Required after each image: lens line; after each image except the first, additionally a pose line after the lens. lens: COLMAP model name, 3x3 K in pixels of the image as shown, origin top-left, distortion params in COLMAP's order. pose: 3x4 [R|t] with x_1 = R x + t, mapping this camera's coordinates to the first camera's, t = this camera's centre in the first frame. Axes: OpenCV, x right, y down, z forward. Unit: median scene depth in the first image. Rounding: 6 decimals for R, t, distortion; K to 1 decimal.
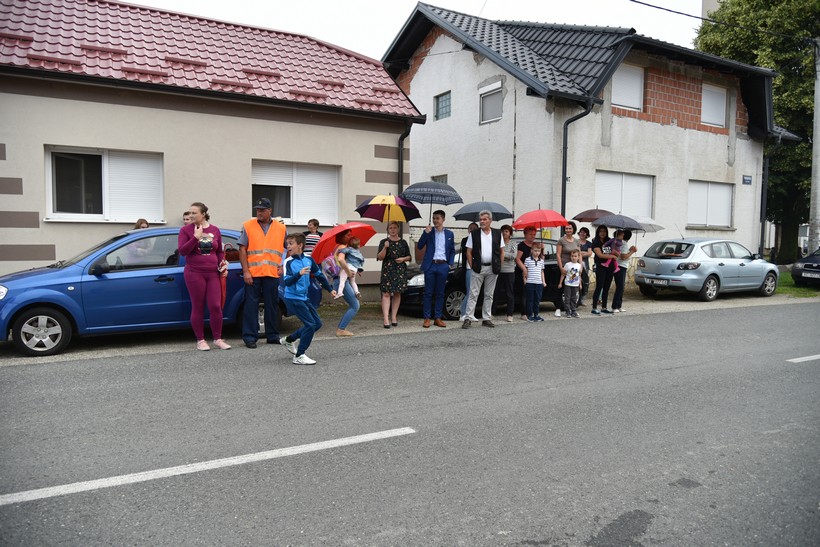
lens RADIAL K [[574.5, 0, 410.0], [0, 574.5, 273.5], [0, 0, 1]] dist [-0.010935, -0.001816]
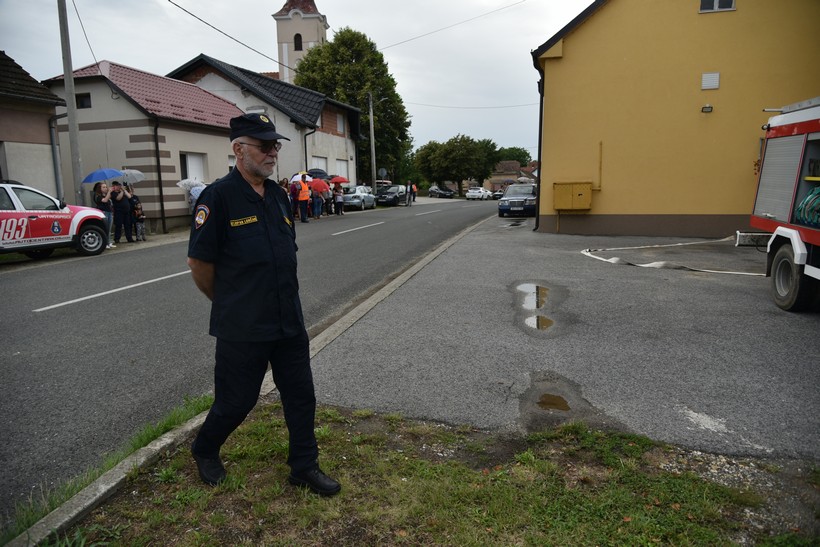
lens RADIAL K [[574.5, 0, 410.0], [0, 574.5, 273.5], [0, 0, 1]] dist [-0.010935, -0.001816]
pose [[0.683708, -0.132402, 0.717644, -0.996618], [0.072011, 0.990844, 0.114200, 0.041092], [-0.726194, -0.026401, 0.686983, -0.755100]]
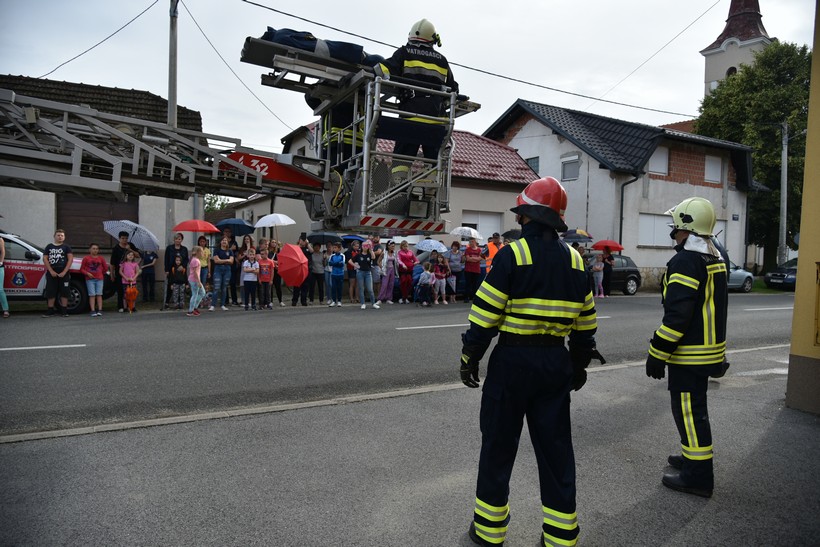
lens RADIAL K [[574.5, 0, 410.0], [0, 574.5, 273.5], [0, 0, 1]] dist [-0.010935, -0.001816]
pose [[0.999916, 0.012154, -0.004405, -0.289947], [-0.012273, 0.999530, -0.028079, 0.039957], [0.004061, 0.028131, 0.999596, -0.566661]]
